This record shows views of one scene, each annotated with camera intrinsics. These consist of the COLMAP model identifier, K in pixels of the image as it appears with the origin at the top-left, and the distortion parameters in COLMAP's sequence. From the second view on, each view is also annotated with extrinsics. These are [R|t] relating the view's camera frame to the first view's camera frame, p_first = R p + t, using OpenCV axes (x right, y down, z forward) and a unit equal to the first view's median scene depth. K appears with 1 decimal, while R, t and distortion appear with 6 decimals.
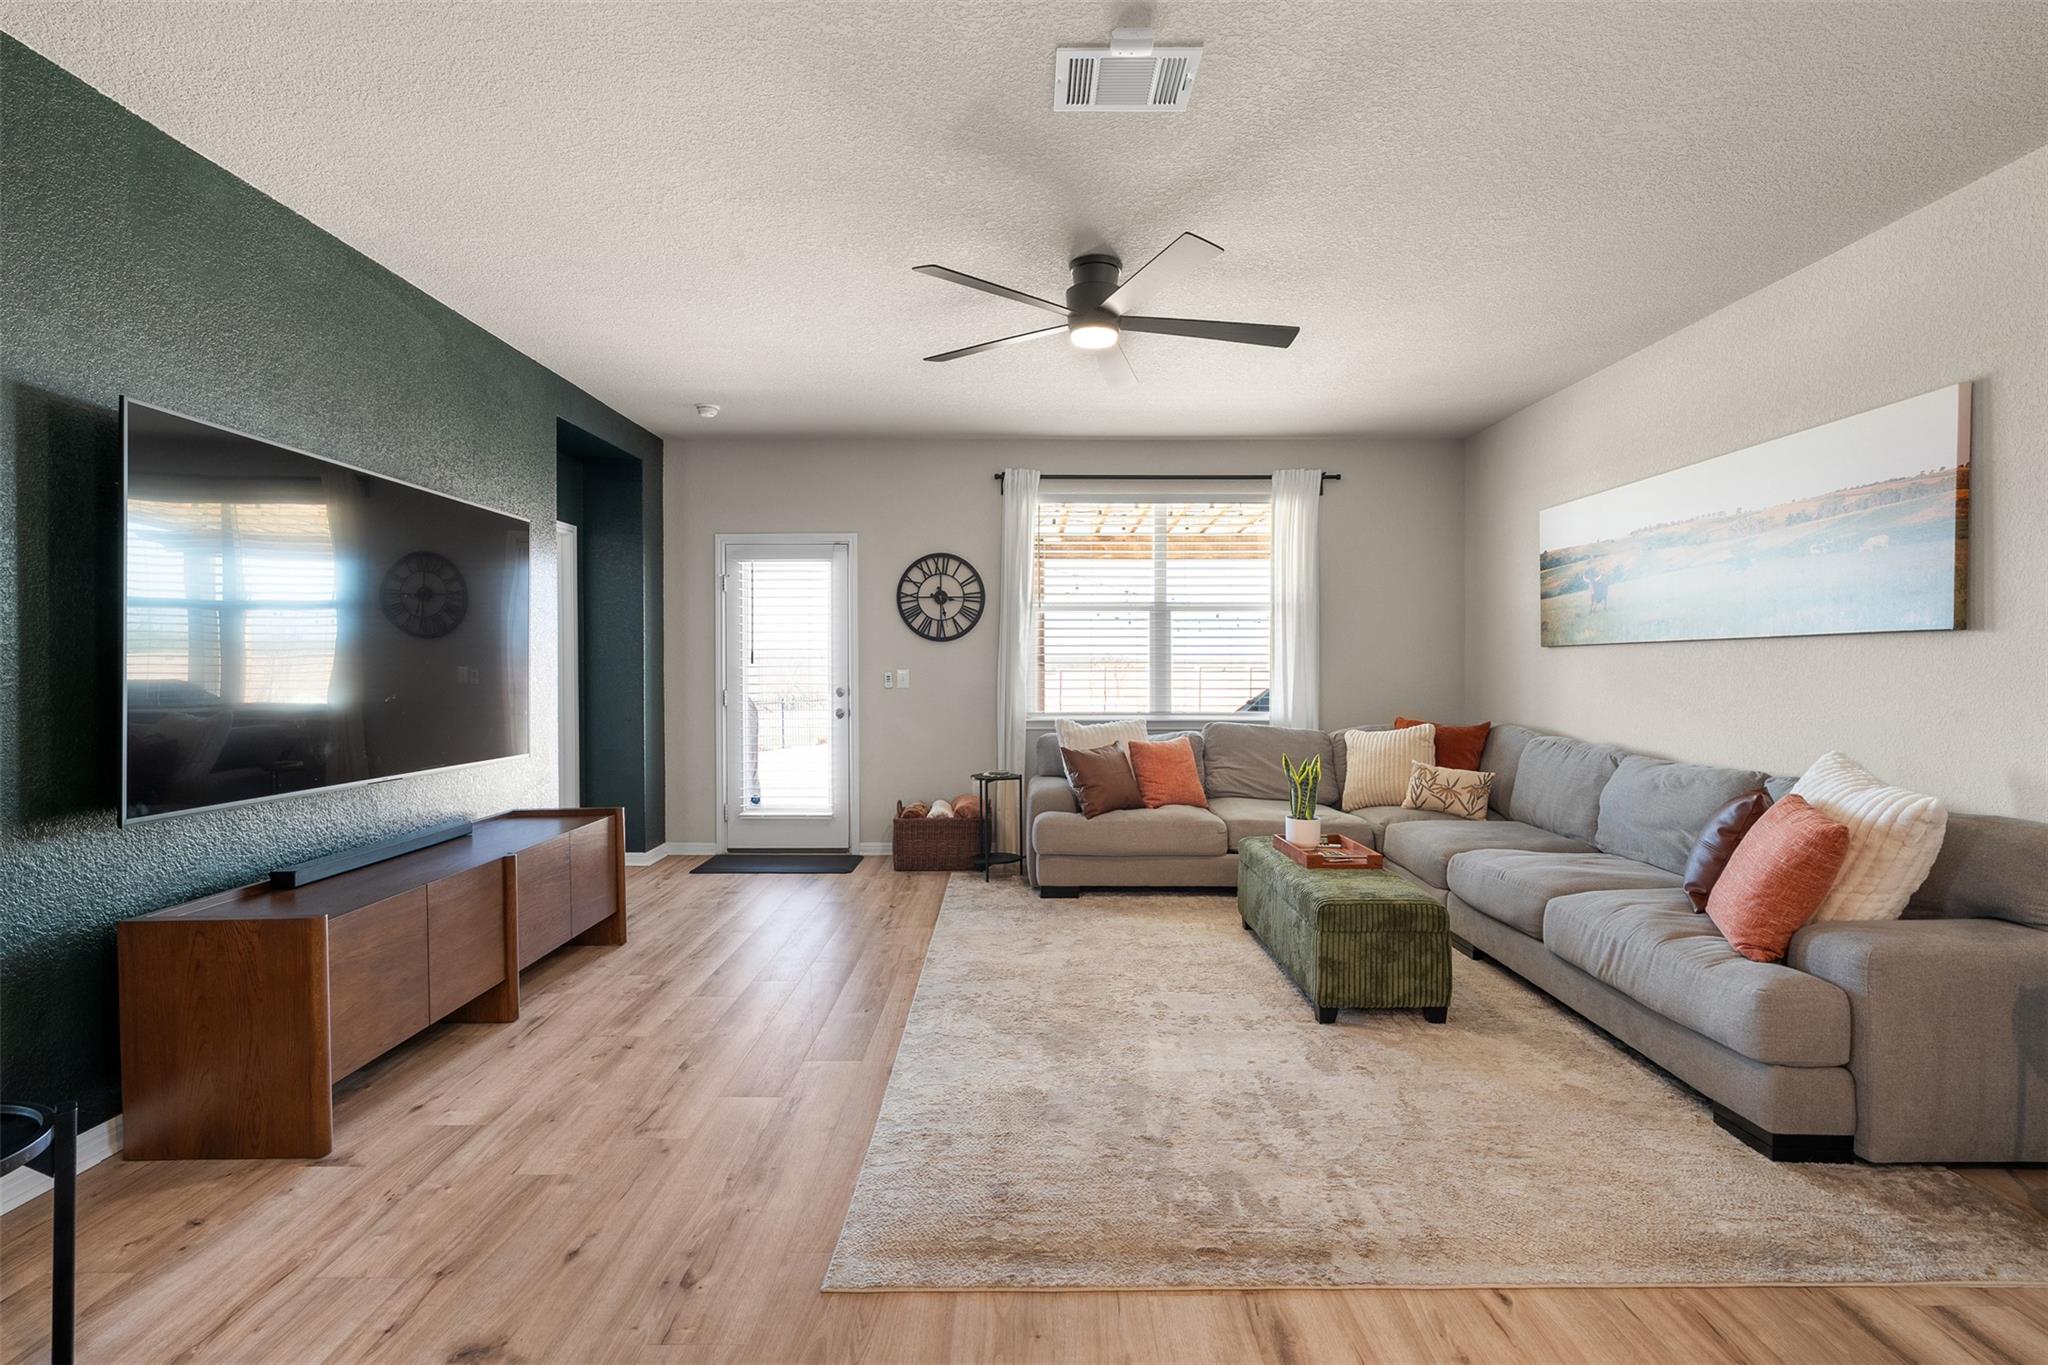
lens RADIAL K [[916.5, 0, 1024.7], [0, 916.5, 672.0], [0, 0, 1]] dist [-0.004873, -0.000374]
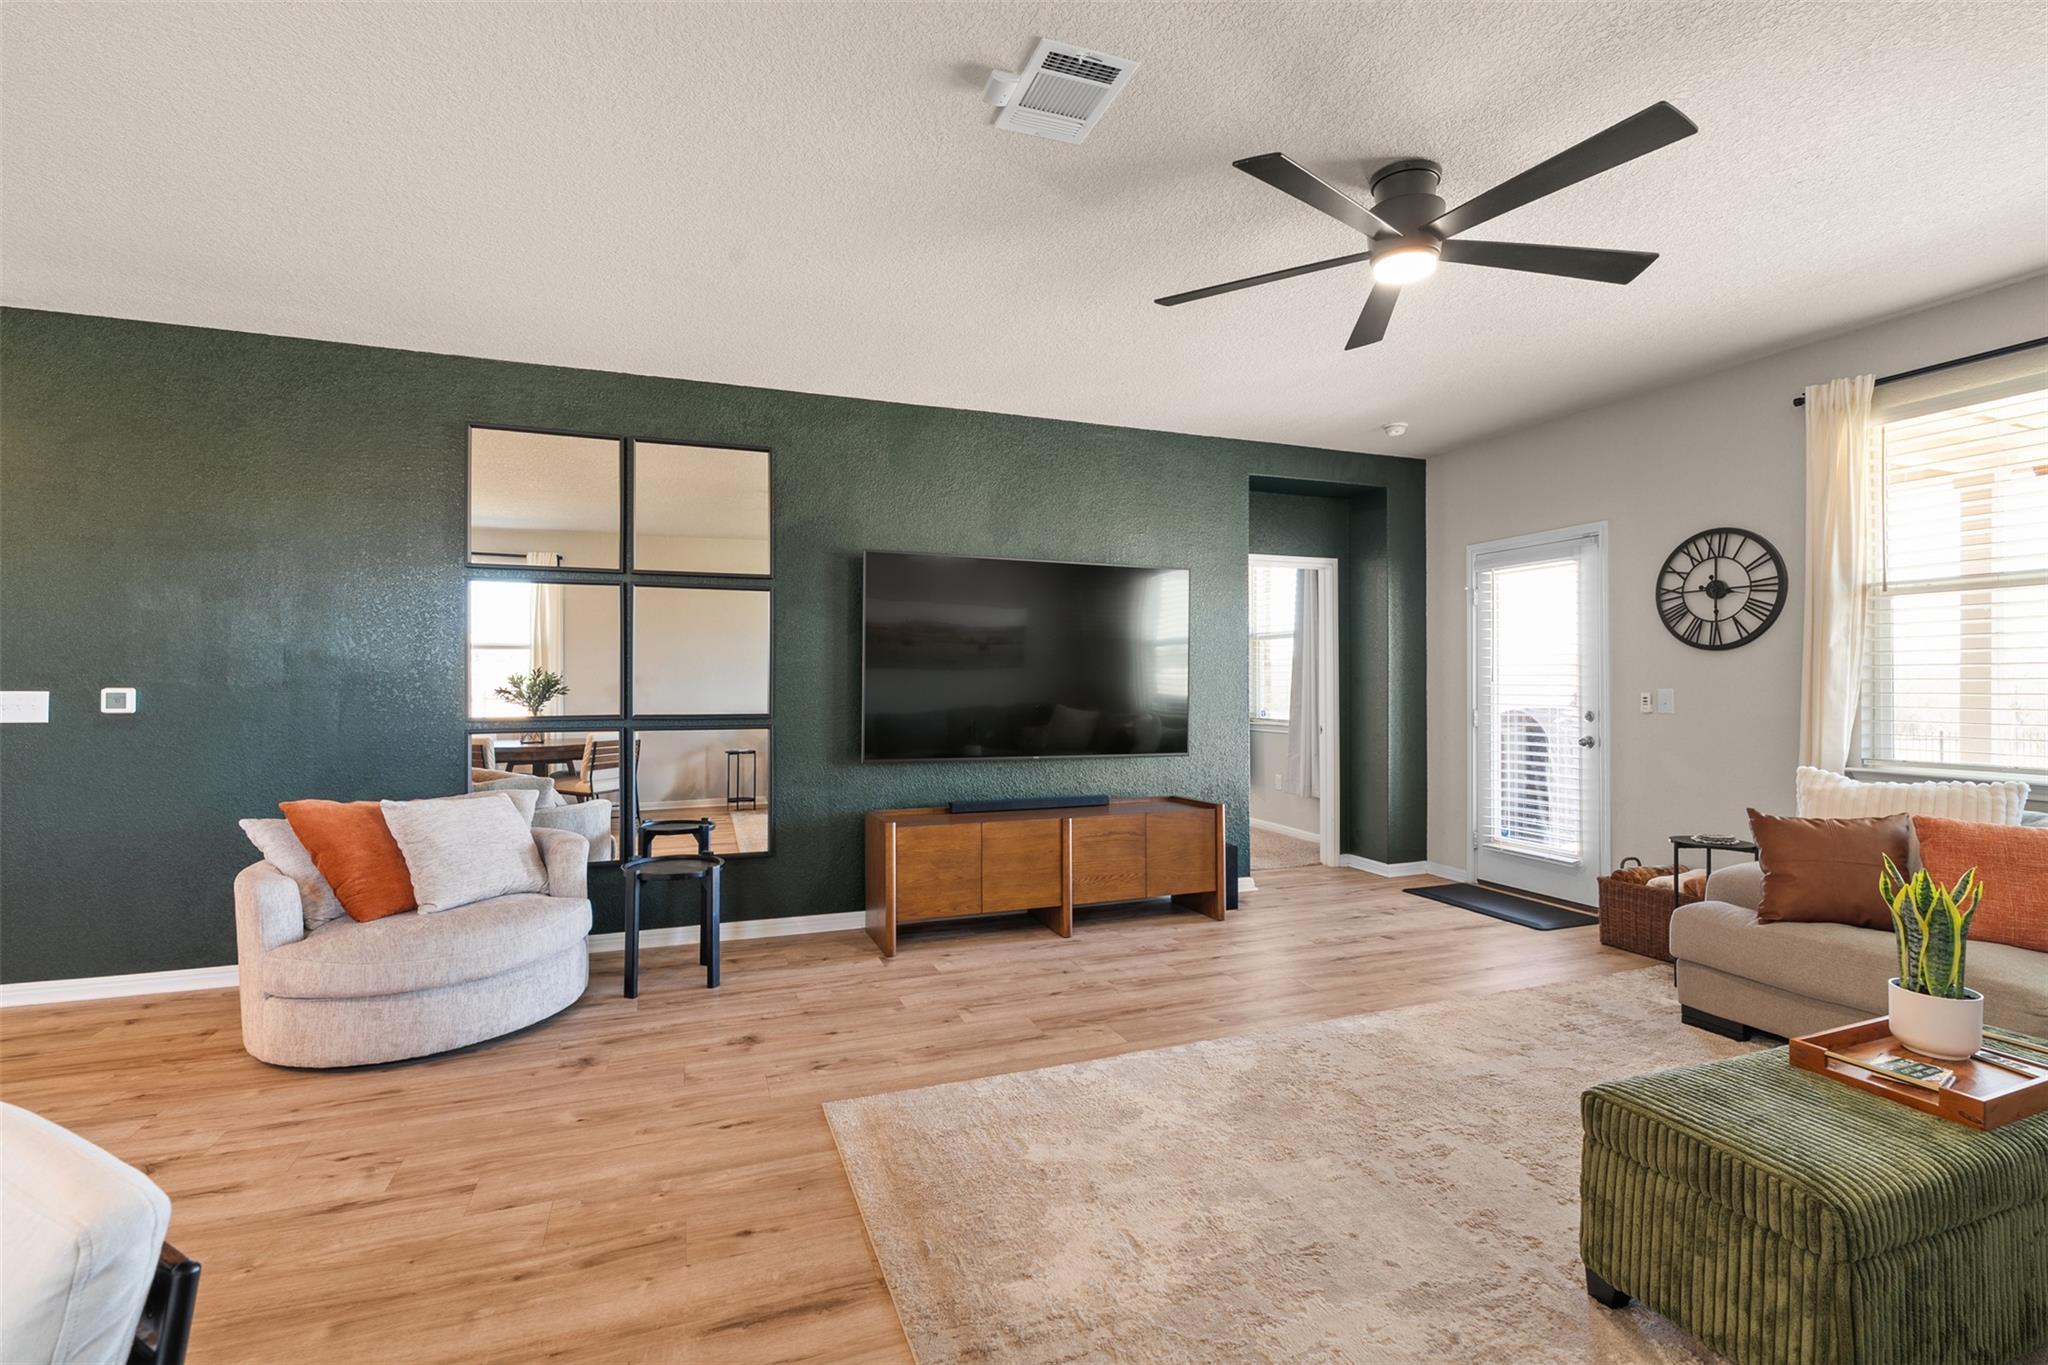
lens RADIAL K [[916.5, 0, 1024.7], [0, 916.5, 672.0], [0, 0, 1]] dist [-0.004873, -0.000374]
pose [[0.349126, -0.011862, -0.937001, 0.422263], [-0.007115, 0.999858, -0.015308, -0.001569], [0.937049, 0.012011, 0.348991, 0.255059]]
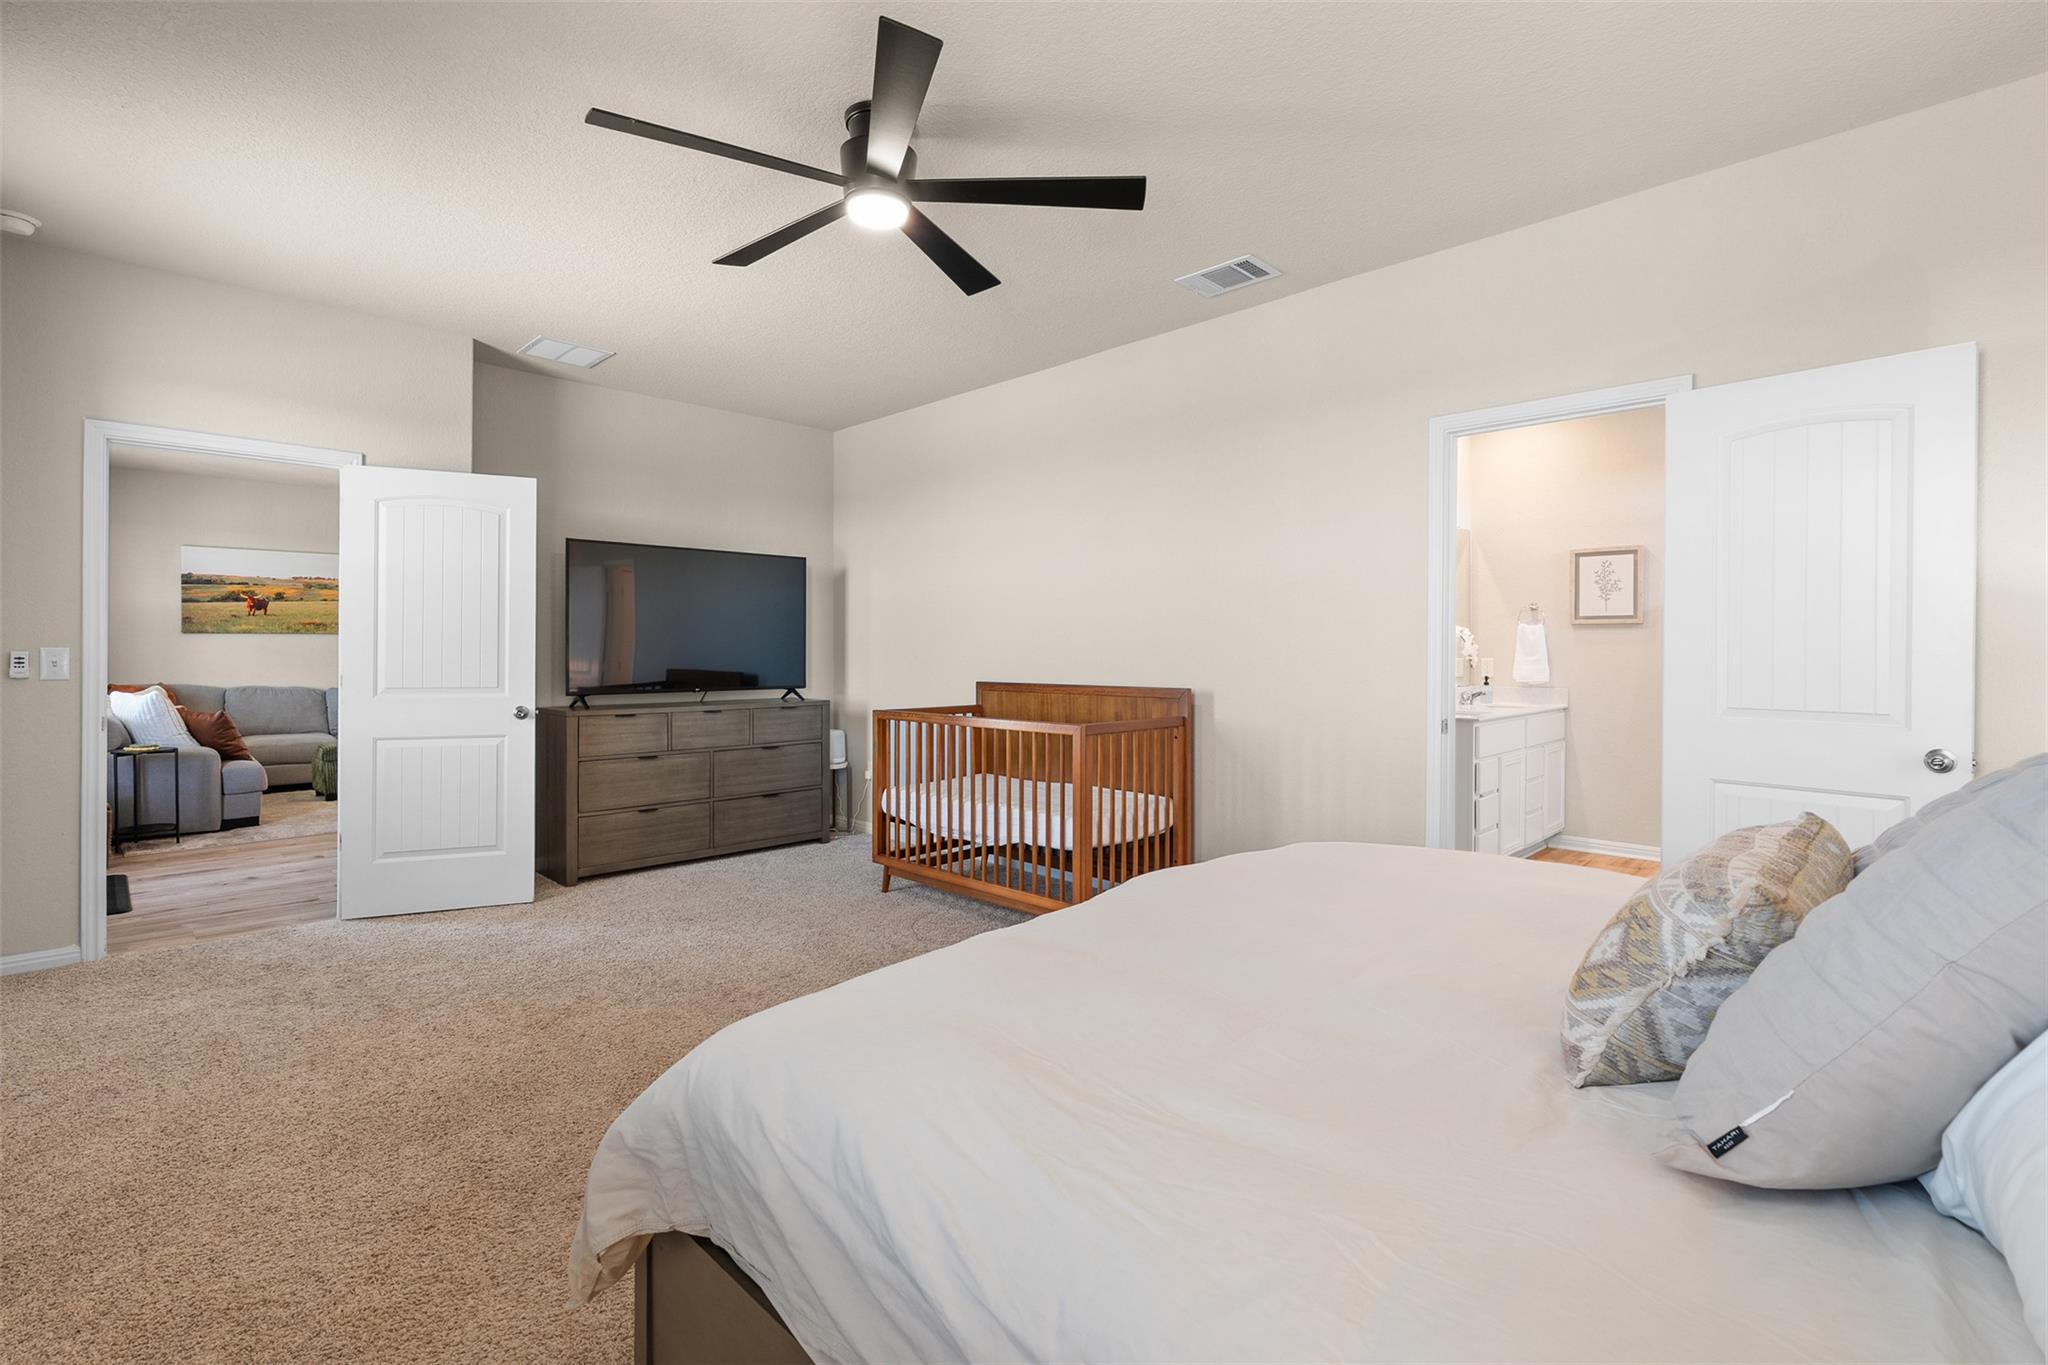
lens RADIAL K [[917.3, 0, 1025.3], [0, 917.3, 651.8], [0, 0, 1]] dist [-0.001252, -0.000161]
pose [[-0.704563, -0.004962, 0.709624, -1.421377], [0.001999, 0.999958, 0.008978, -0.005689], [-0.709638, 0.007744, -0.704524, 0.982595]]
